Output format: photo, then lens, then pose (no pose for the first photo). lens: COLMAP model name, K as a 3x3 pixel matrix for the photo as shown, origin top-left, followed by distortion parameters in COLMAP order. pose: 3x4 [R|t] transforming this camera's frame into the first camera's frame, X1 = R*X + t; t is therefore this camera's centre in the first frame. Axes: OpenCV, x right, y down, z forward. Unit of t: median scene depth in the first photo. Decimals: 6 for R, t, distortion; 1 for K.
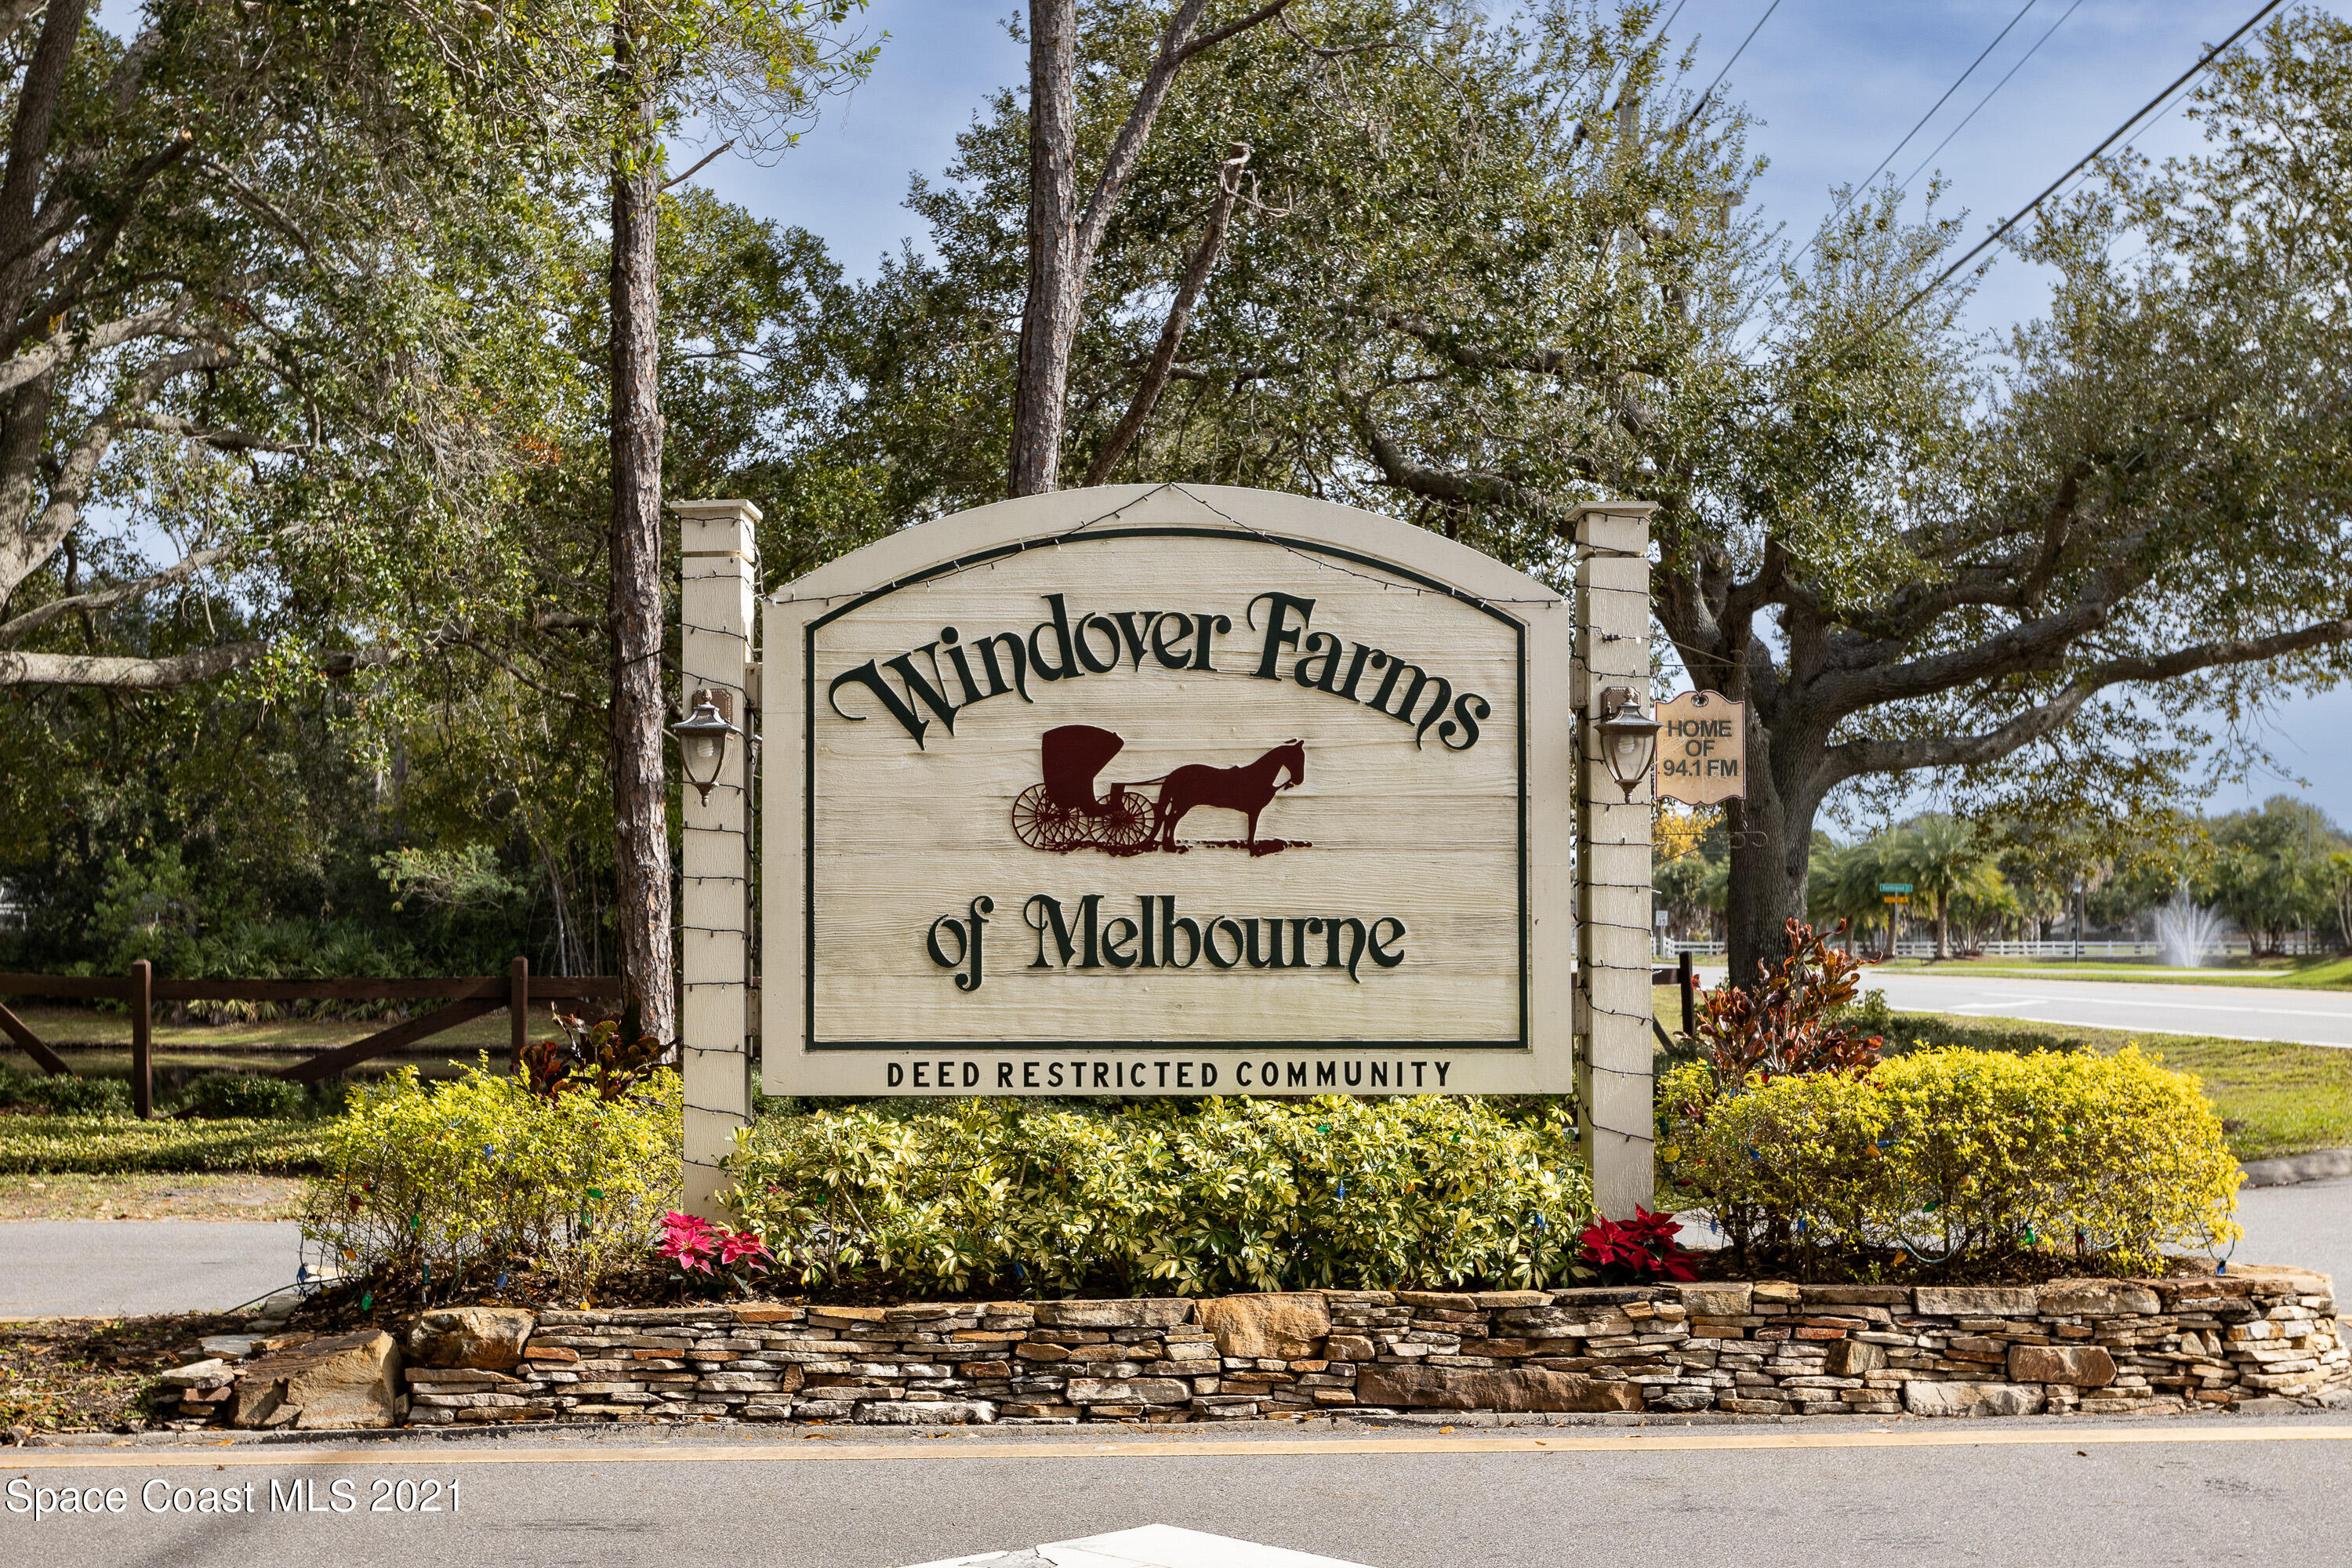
lens RADIAL K [[2747.6, 0, 1176.9], [0, 2747.6, 779.9], [0, 0, 1]] dist [0.012036, 0.000000]
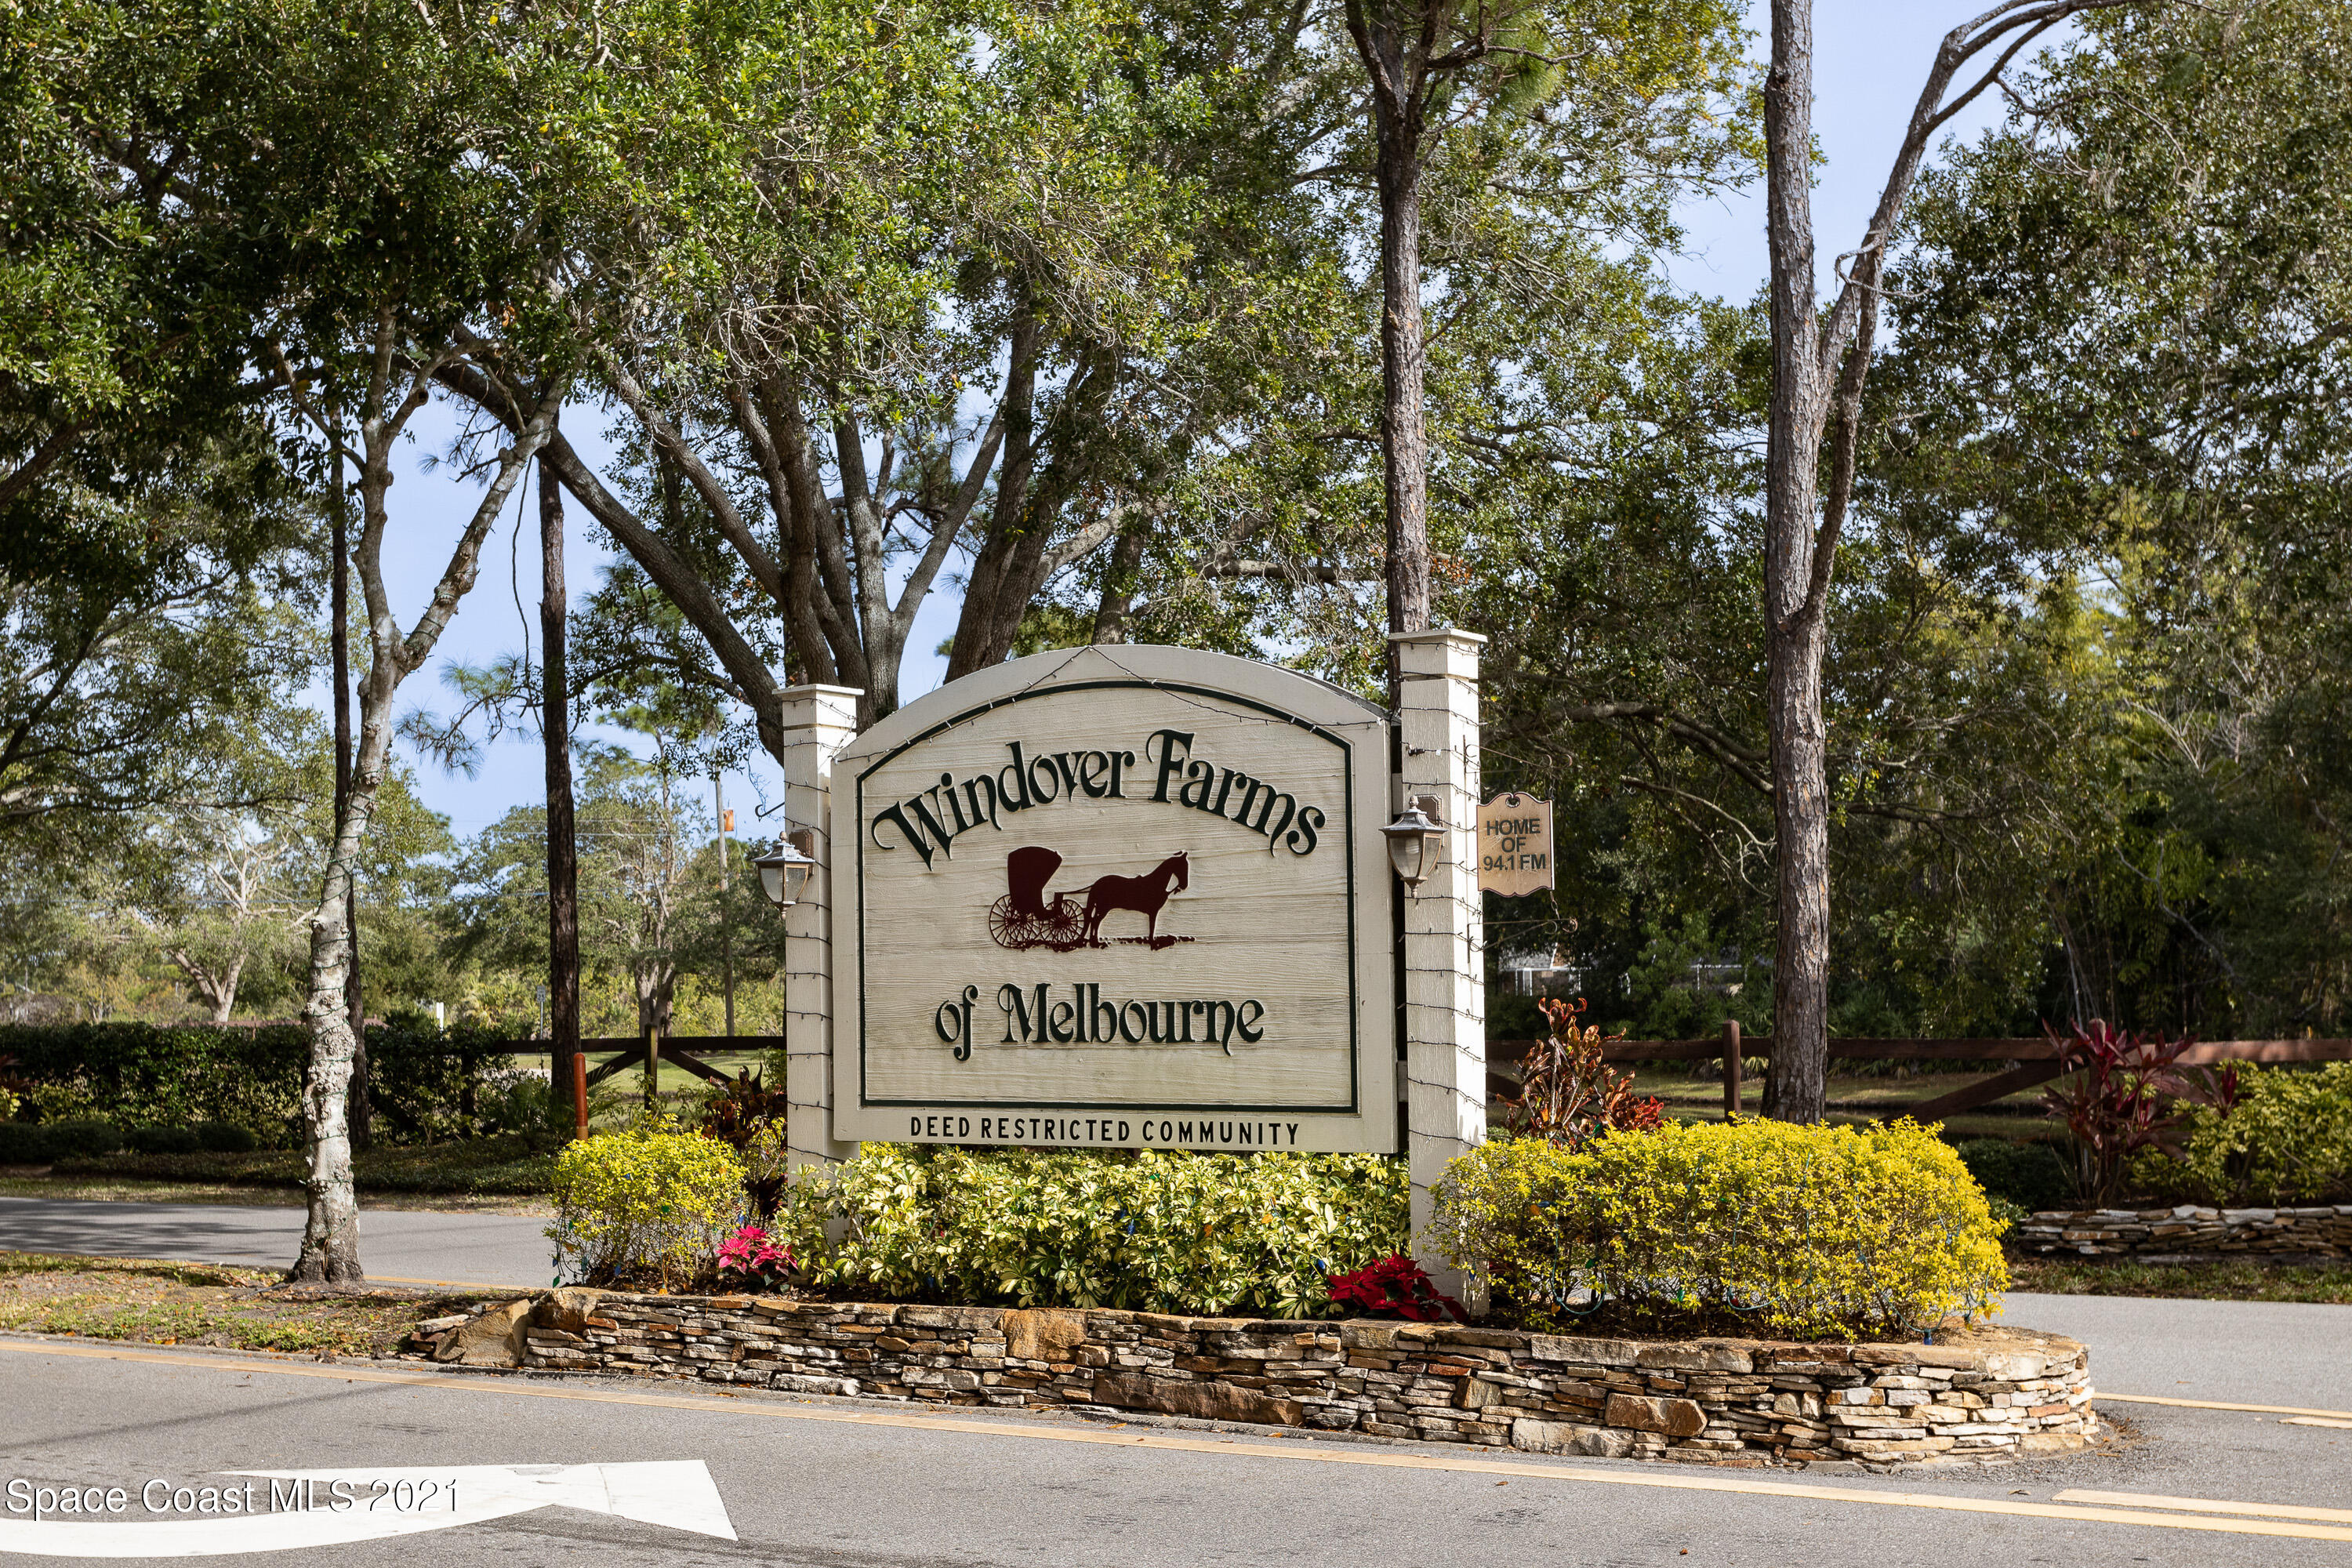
lens RADIAL K [[2747.6, 0, 1181.7], [0, 2747.6, 791.7], [0, 0, 1]] dist [0.012036, 0.000000]
pose [[0.838550, -0.048335, -0.542676, 0.698789], [0.039543, 0.998829, -0.027862, -0.007508], [0.543387, 0.001904, 0.839480, -0.004306]]
